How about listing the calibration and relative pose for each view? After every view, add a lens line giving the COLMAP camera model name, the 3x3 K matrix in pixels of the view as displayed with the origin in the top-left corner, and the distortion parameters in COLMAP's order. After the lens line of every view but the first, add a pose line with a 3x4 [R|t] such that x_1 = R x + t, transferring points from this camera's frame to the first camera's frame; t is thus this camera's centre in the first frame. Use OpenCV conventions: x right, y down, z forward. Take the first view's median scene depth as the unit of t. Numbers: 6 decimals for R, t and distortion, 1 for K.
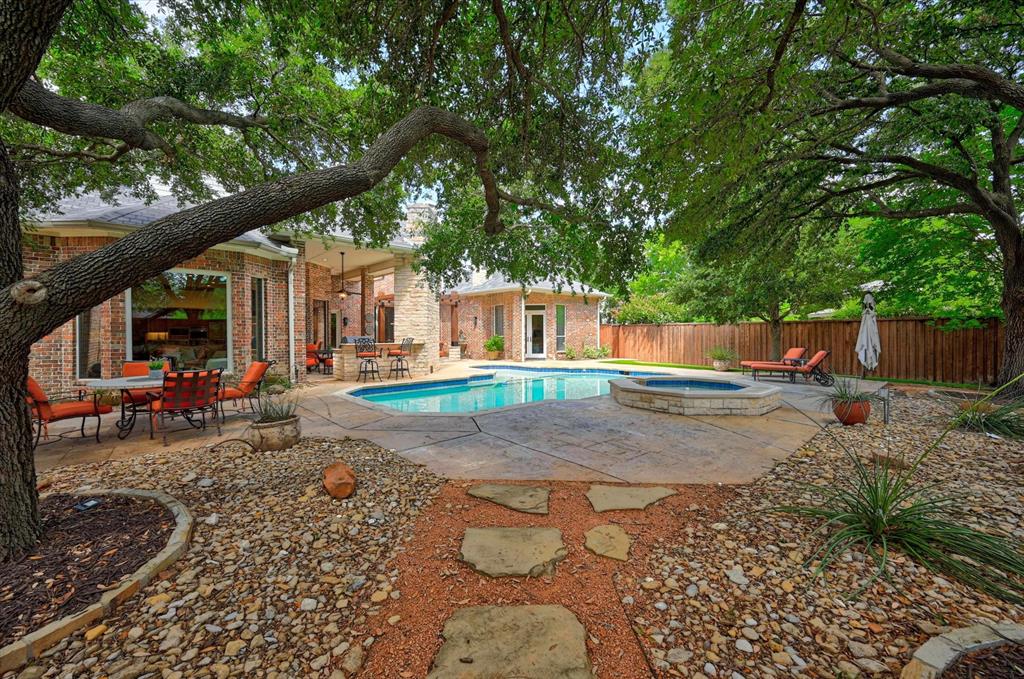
lens RADIAL K [[405.6, 0, 513.7], [0, 405.6, 335.9], [0, 0, 1]] dist [-0.002434, -0.000314]
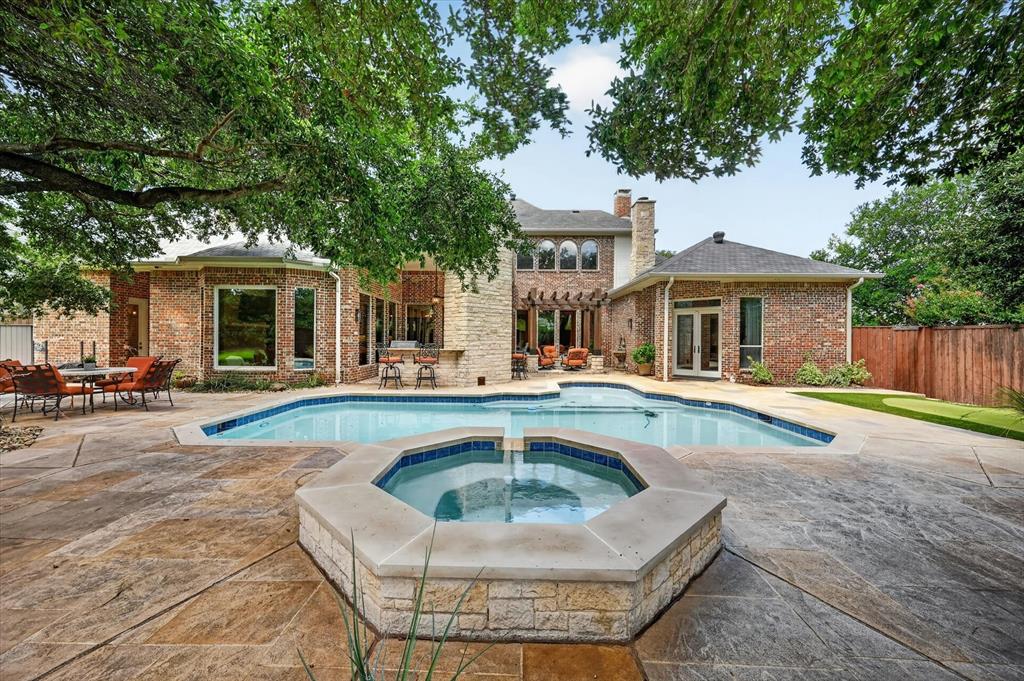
lens RADIAL K [[405.6, 0, 510.8], [0, 405.6, 338.6], [0, 0, 1]] dist [-0.002434, -0.000314]
pose [[0.727596, 0.012355, -0.685895, 0.429545], [-0.016116, 0.999870, 0.000915, -0.008605], [0.685817, 0.010388, 0.727700, 0.418070]]
